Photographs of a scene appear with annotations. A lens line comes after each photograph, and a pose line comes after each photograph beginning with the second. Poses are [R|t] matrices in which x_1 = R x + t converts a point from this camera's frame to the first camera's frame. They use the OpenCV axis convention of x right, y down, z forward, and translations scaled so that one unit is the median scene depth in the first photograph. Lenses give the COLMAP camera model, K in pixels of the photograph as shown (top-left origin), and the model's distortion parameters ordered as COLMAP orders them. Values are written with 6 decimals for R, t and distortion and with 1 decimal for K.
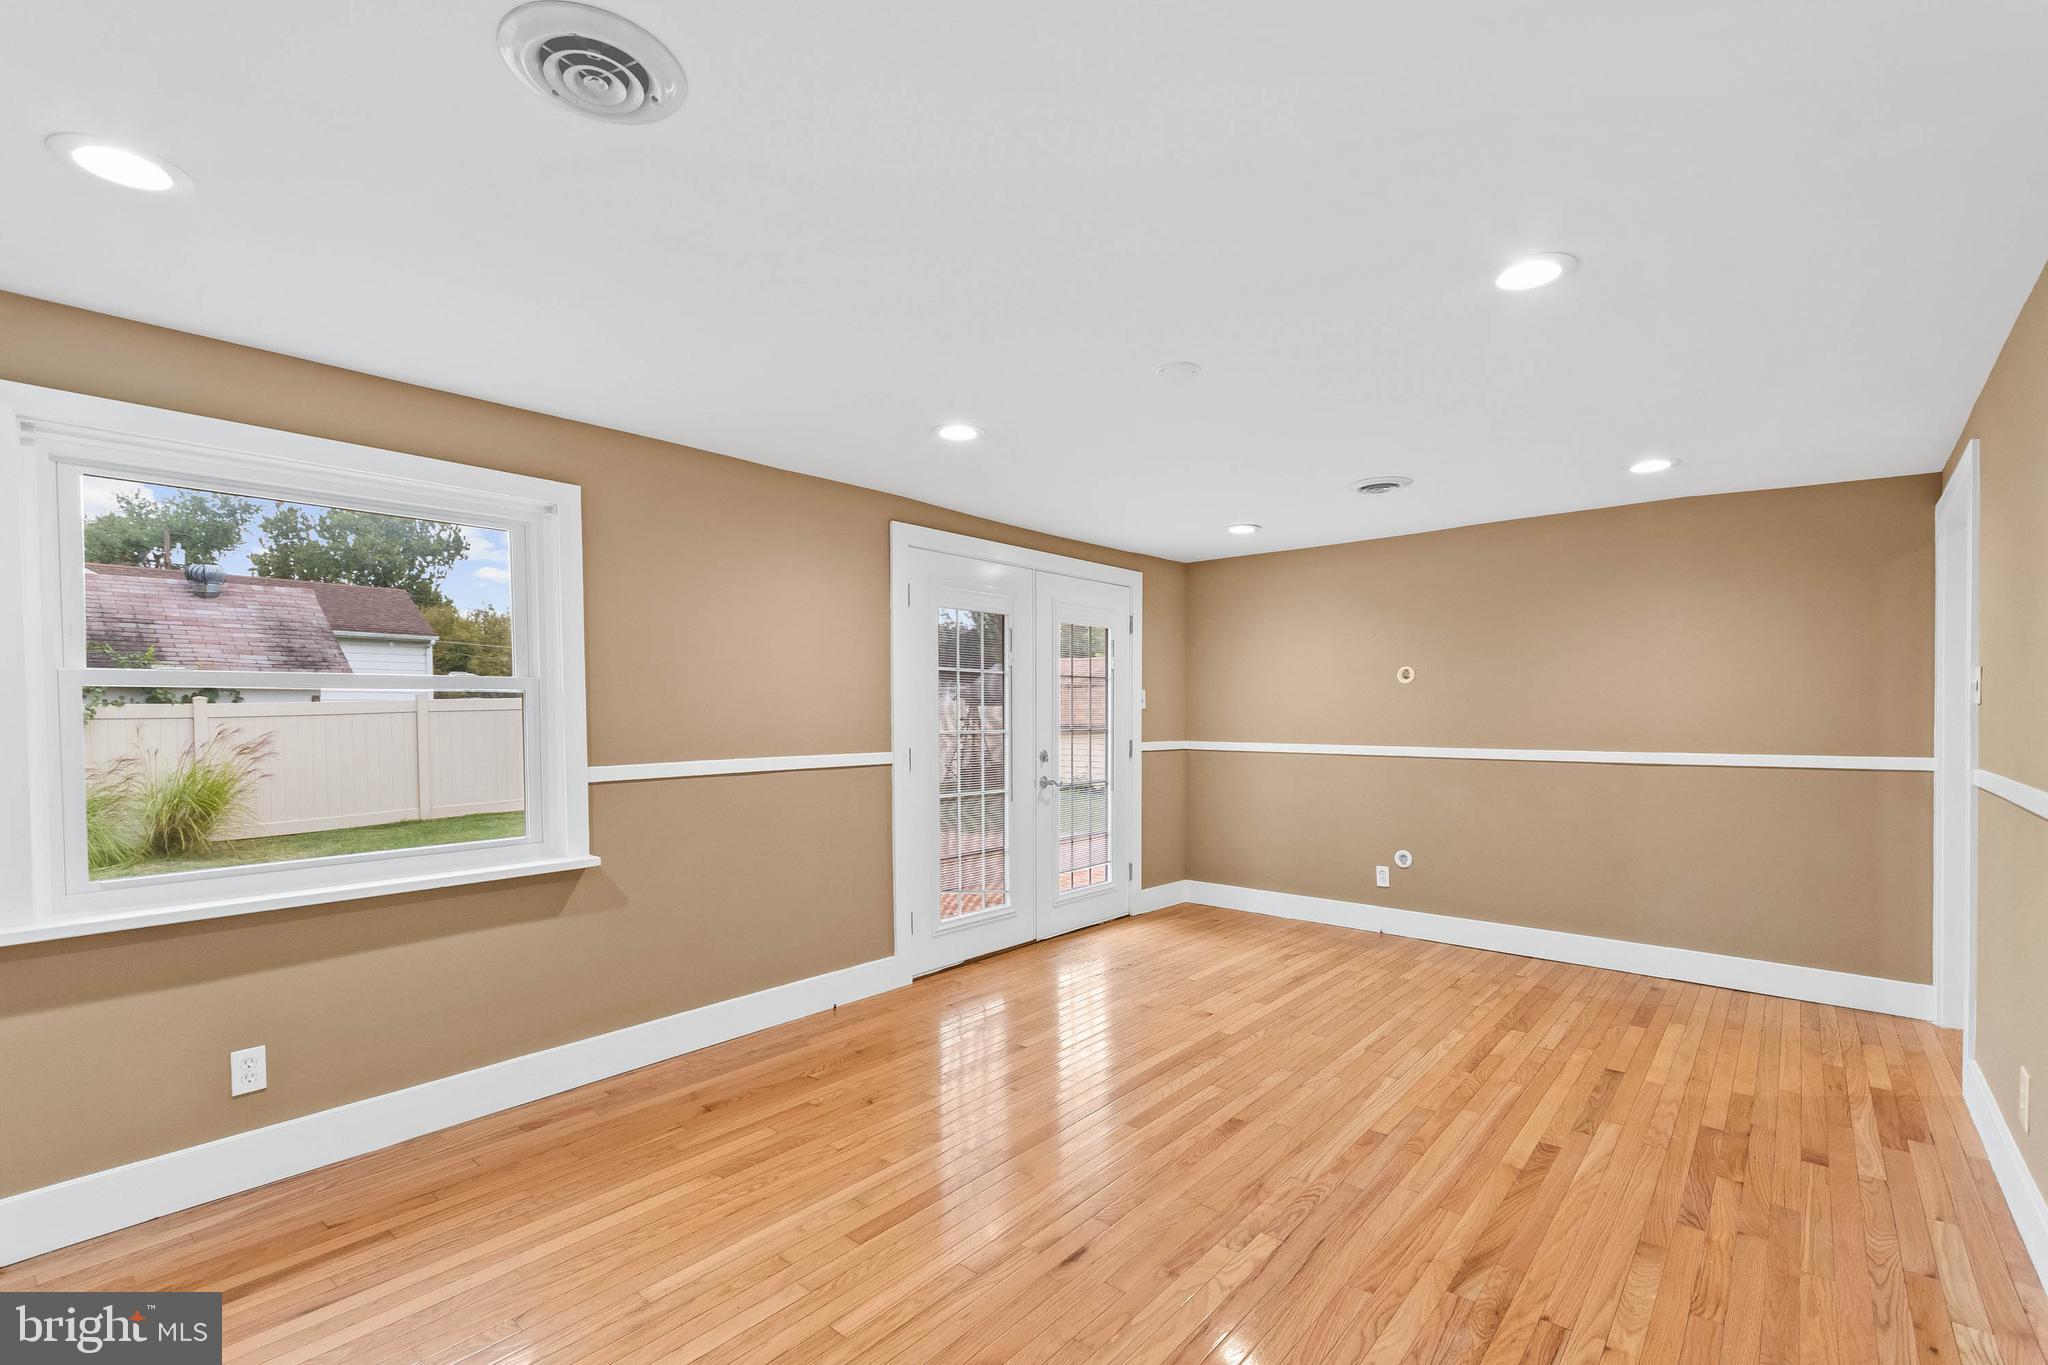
lens RADIAL K [[898.5, 0, 1032.0], [0, 898.5, 718.4], [0, 0, 1]] dist [0.002603, -0.000013]
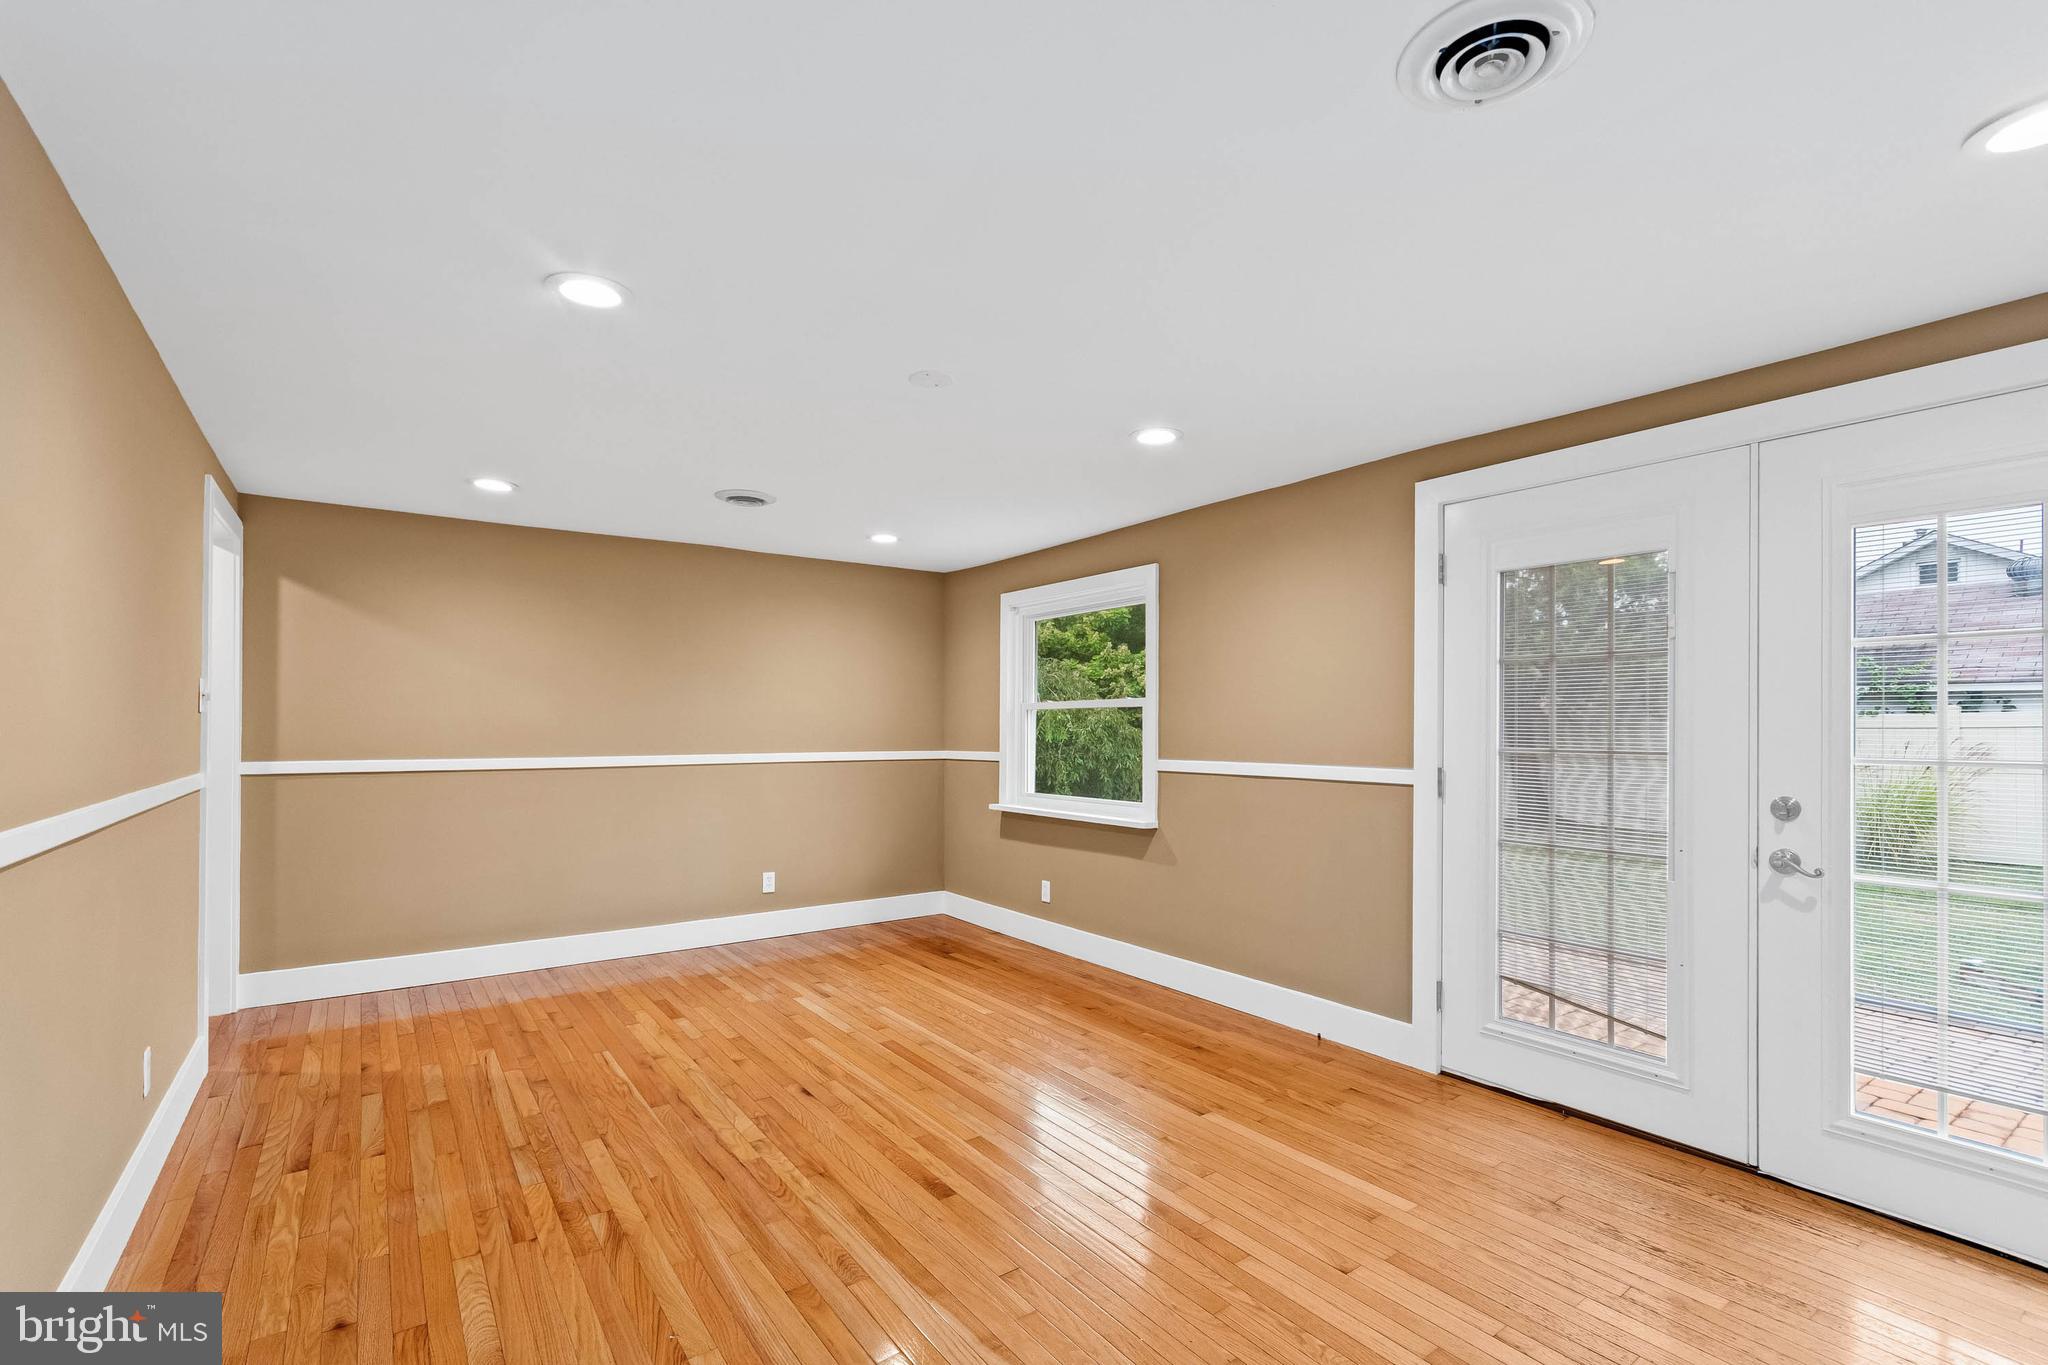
lens RADIAL K [[898.5, 0, 1032.0], [0, 898.5, 718.4], [0, 0, 1]] dist [0.002603, -0.000013]
pose [[-0.220889, -0.004240, -0.975290, 0.983160], [-0.006338, 0.999976, -0.002911, -0.006740], [0.975278, 0.005539, -0.220911, 1.181031]]
